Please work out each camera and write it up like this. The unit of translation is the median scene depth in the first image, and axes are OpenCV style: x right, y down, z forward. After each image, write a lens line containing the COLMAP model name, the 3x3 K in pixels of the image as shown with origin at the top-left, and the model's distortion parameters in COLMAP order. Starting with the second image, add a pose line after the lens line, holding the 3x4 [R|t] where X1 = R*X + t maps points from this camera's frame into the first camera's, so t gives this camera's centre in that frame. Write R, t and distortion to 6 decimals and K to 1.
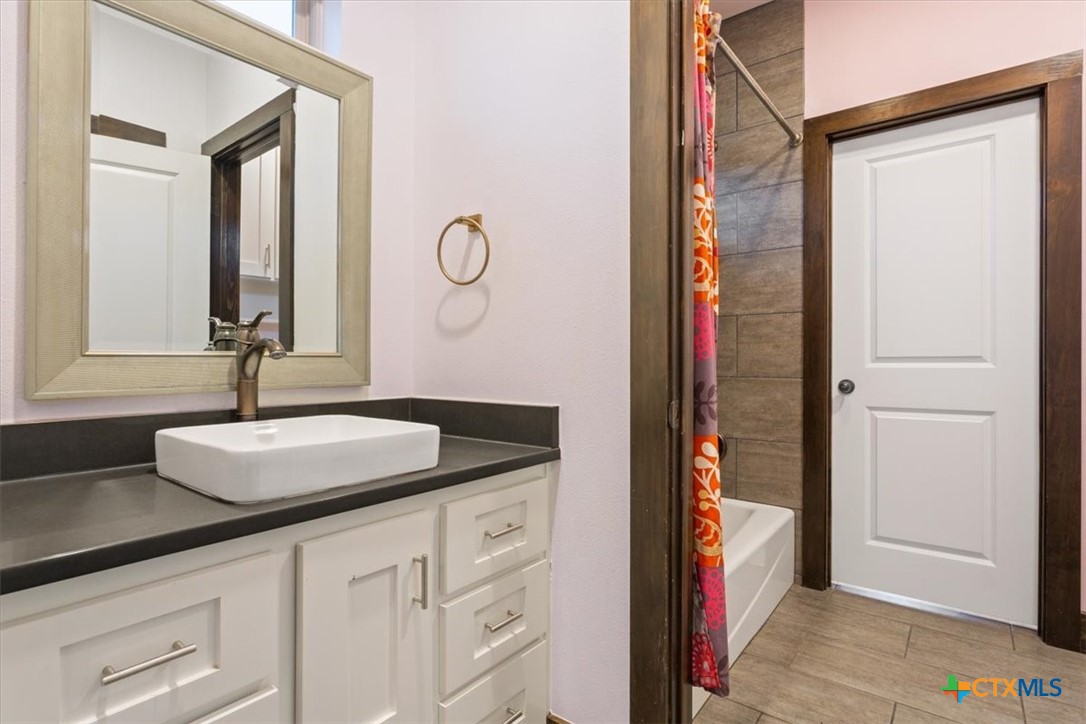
lens RADIAL K [[536.5, 0, 542.1], [0, 536.5, 356.9], [0, 0, 1]] dist [-0.011127, 0.001311]
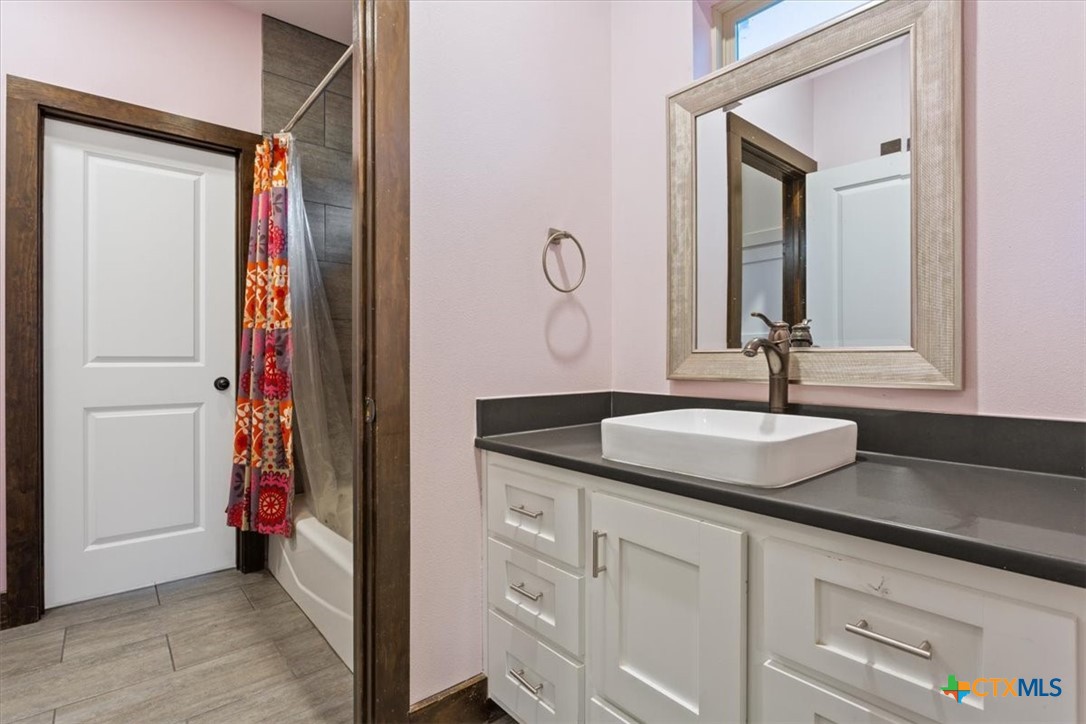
lens RADIAL K [[536.5, 0, 544.8], [0, 536.5, 359.5], [0, 0, 1]] dist [-0.011127, 0.001311]
pose [[-0.206152, 0.014474, -0.978413, 0.990037], [0.006153, 0.999890, 0.013495, -0.008725], [0.978501, -0.003239, -0.206218, 1.241997]]
